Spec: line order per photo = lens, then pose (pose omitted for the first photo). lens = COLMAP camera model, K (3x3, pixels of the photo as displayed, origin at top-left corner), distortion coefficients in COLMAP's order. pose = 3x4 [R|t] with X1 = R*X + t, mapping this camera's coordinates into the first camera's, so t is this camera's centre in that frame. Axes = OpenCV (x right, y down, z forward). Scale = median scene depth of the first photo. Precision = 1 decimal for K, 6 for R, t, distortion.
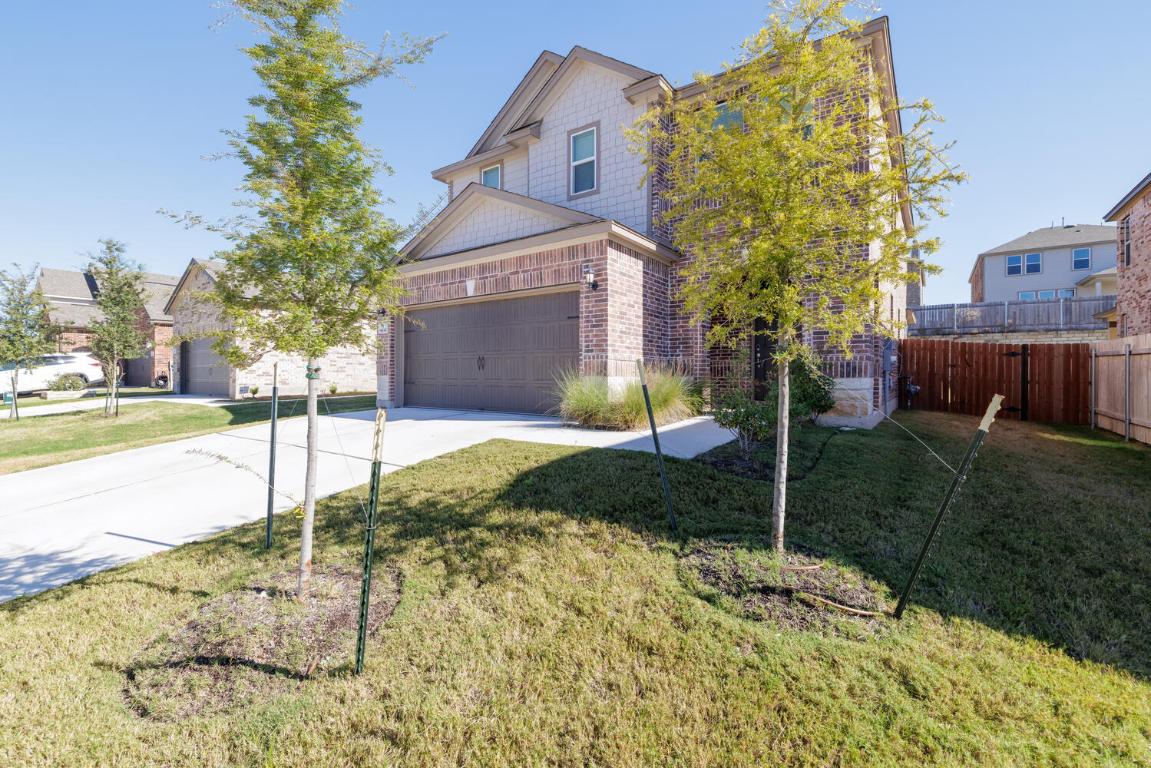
lens RADIAL K [[498.8, 0, 576.7], [0, 498.8, 378.0], [0, 0, 1]] dist [0.001883, 0.000142]
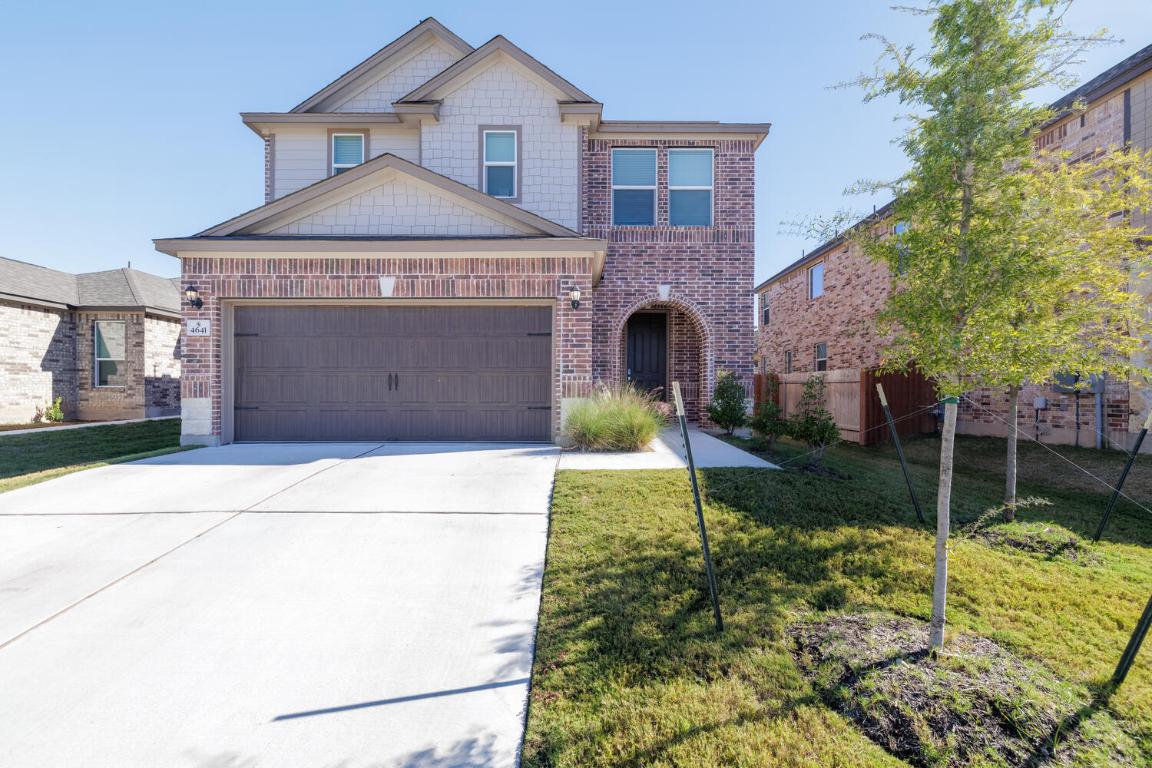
lens RADIAL K [[499.2, 0, 572.1], [0, 499.2, 400.9], [0, 0, 1]] dist [0.001883, 0.000142]
pose [[0.809265, -0.006717, 0.587405, -0.442099], [0.003881, 0.999974, 0.006087, -0.003351], [-0.587431, -0.002646, 0.809270, 0.186444]]
